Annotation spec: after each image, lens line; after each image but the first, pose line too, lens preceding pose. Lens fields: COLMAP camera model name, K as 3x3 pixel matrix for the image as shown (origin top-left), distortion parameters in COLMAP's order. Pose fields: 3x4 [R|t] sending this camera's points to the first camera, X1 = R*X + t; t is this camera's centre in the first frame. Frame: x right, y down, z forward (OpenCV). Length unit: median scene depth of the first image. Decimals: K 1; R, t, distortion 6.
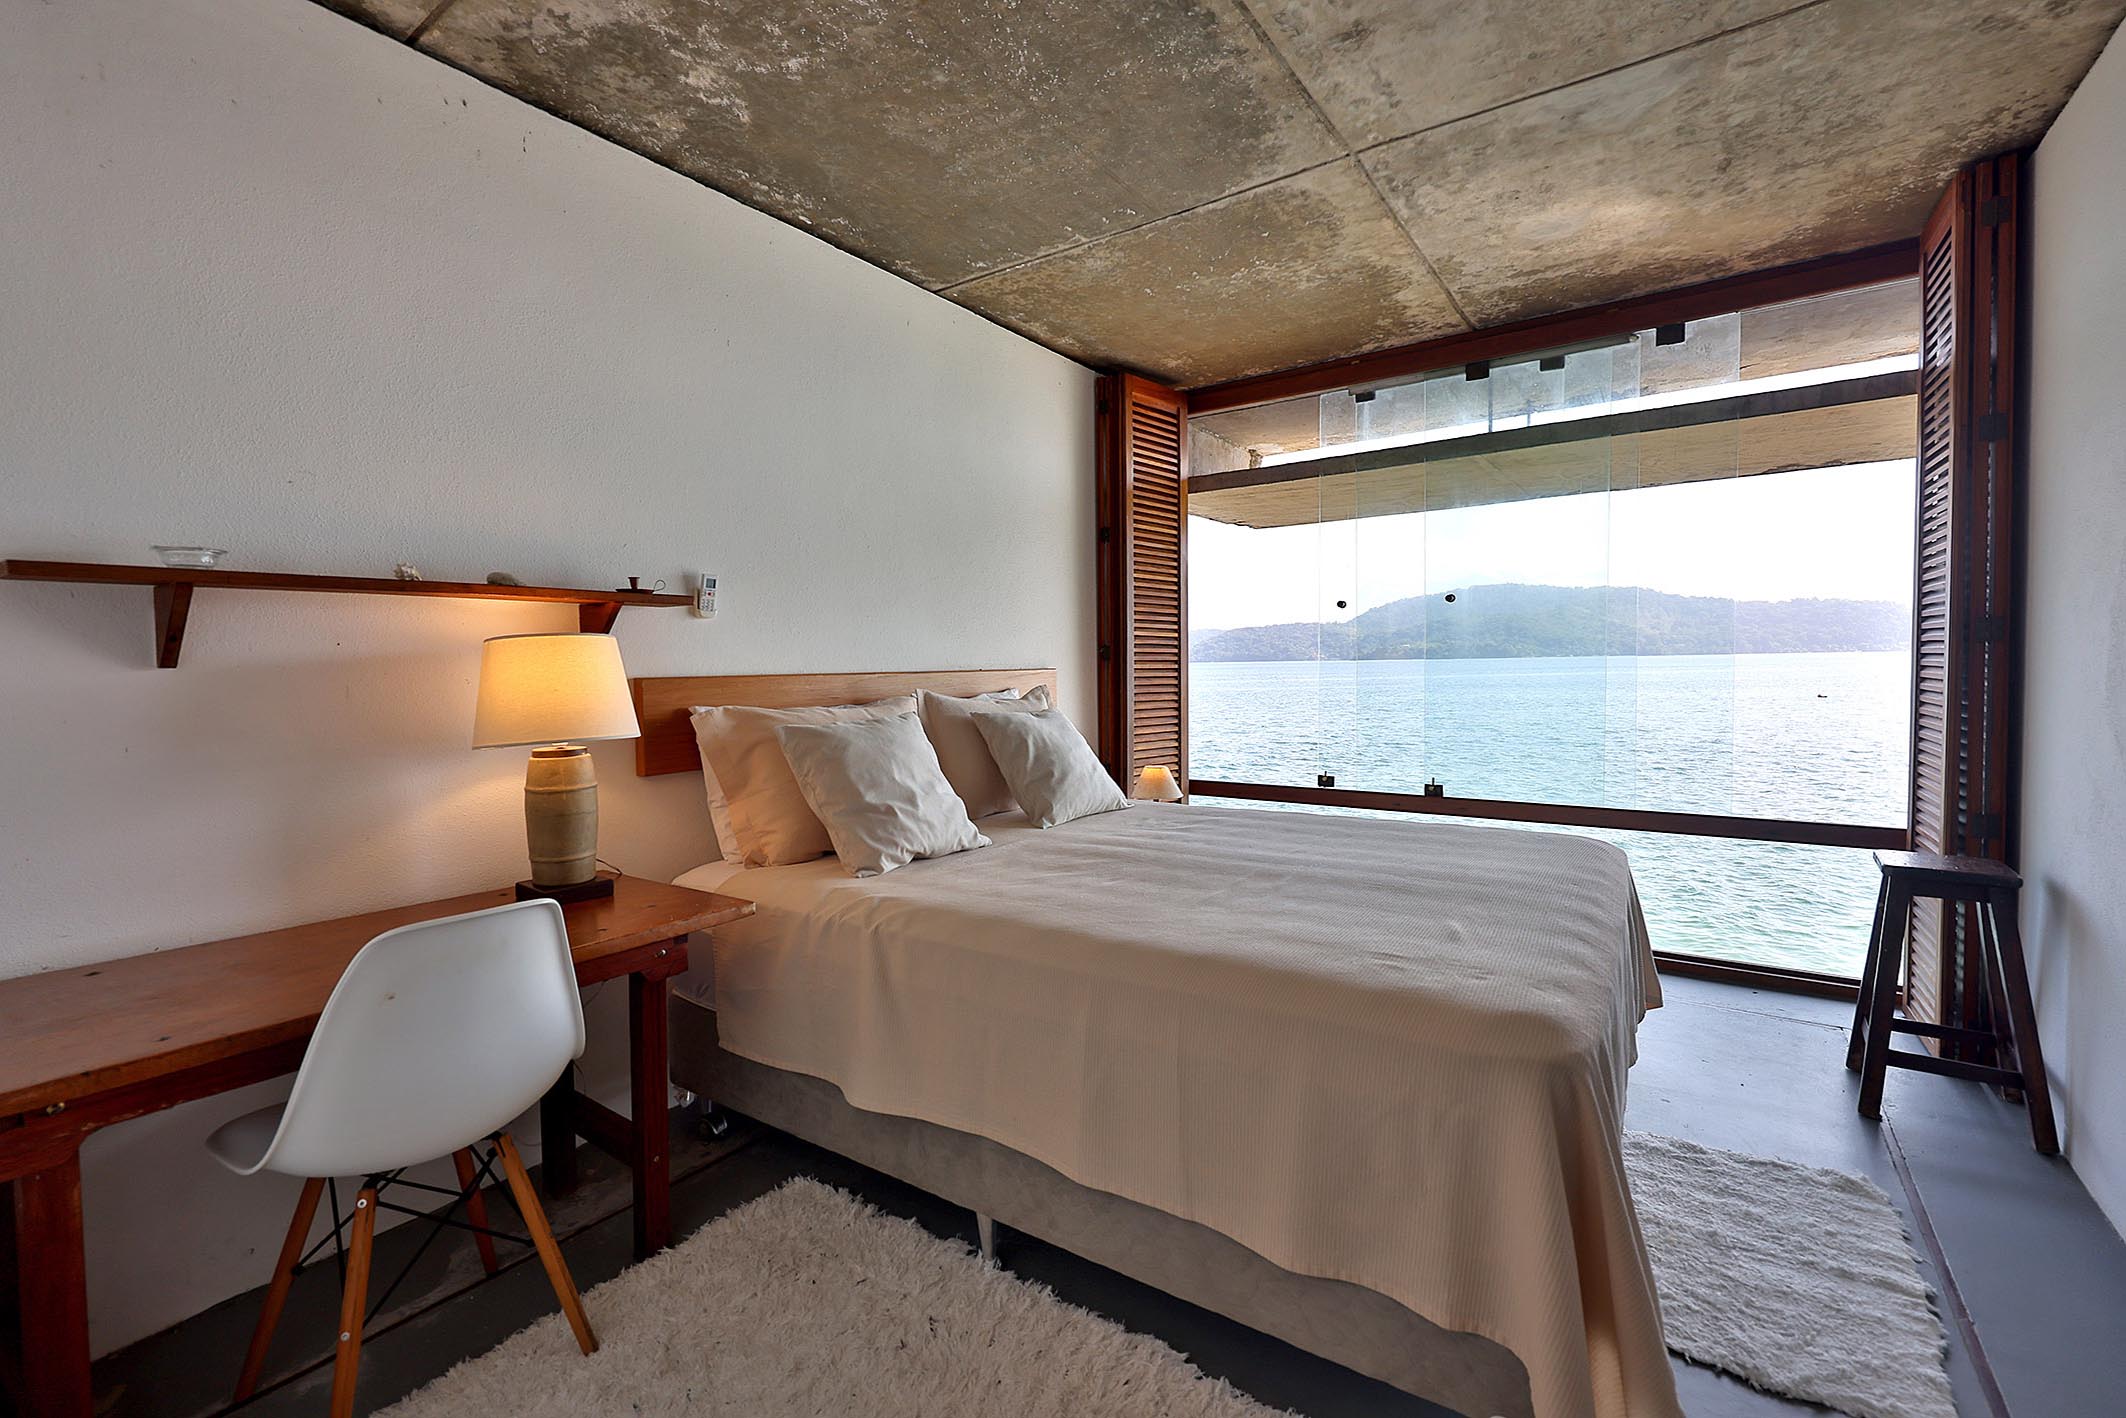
lens RADIAL K [[905.5, 0, 1056.2], [0, 905.5, 710.5], [0, 0, 1]] dist [-0.001598, -0.000293]
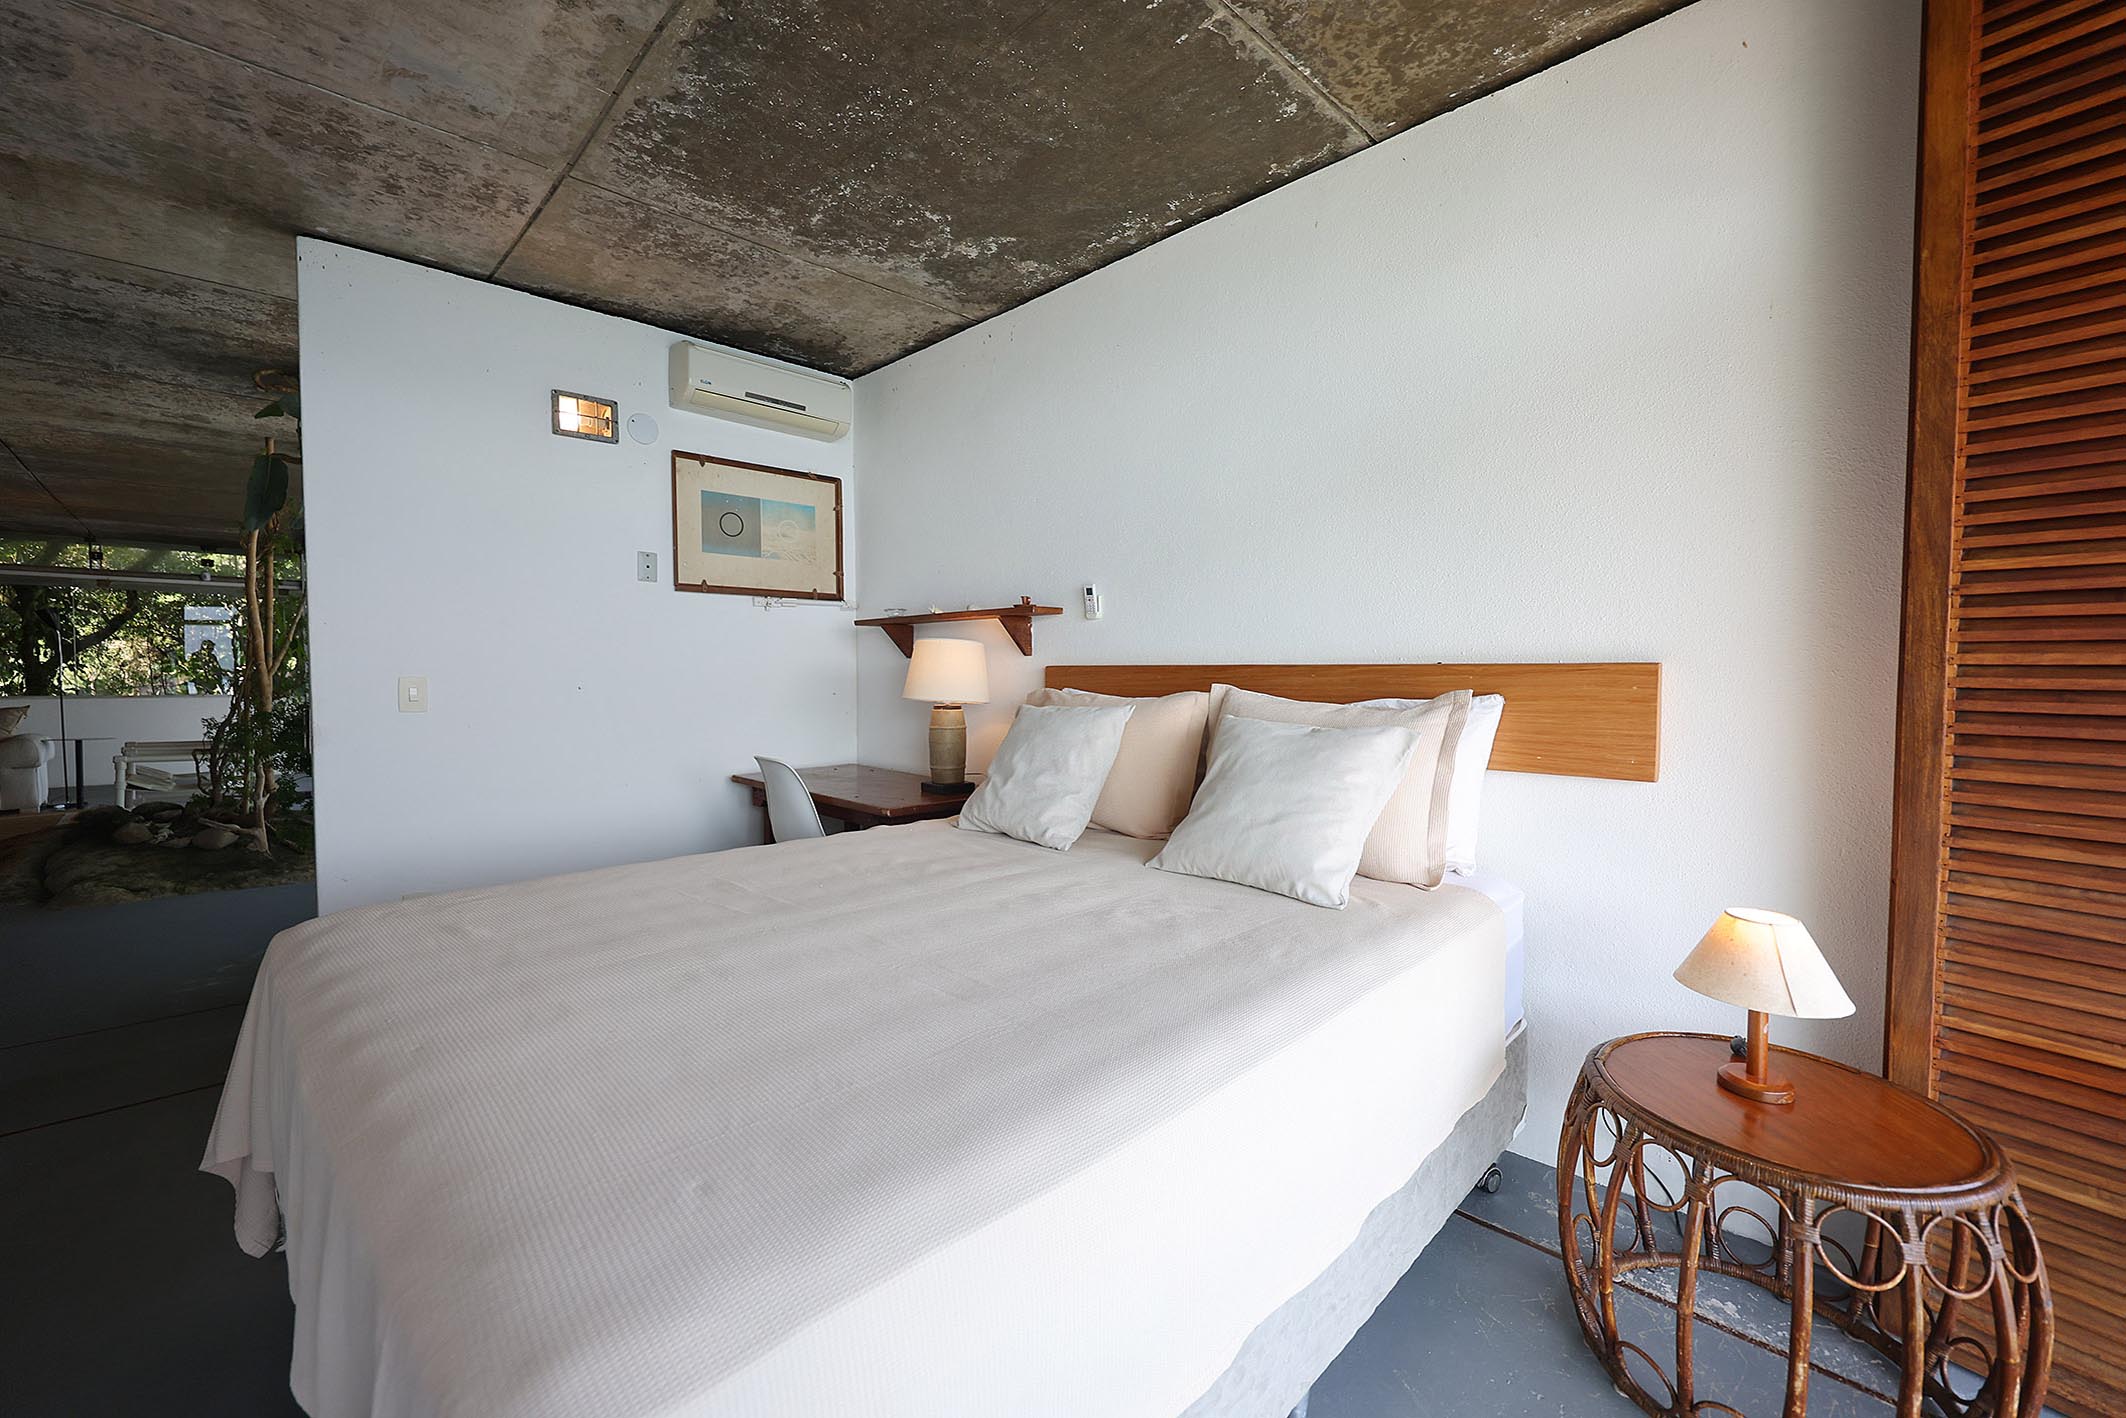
lens RADIAL K [[855.7, 0, 1051.1], [0, 855.7, 712.5], [0, 0, 1]] dist [-0.002911, -0.000298]
pose [[-0.180308, 0.062500, -0.981623, 0.908496], [-0.036226, 0.996880, 0.070126, -0.060526], [0.982943, 0.048204, -0.177481, 1.320603]]
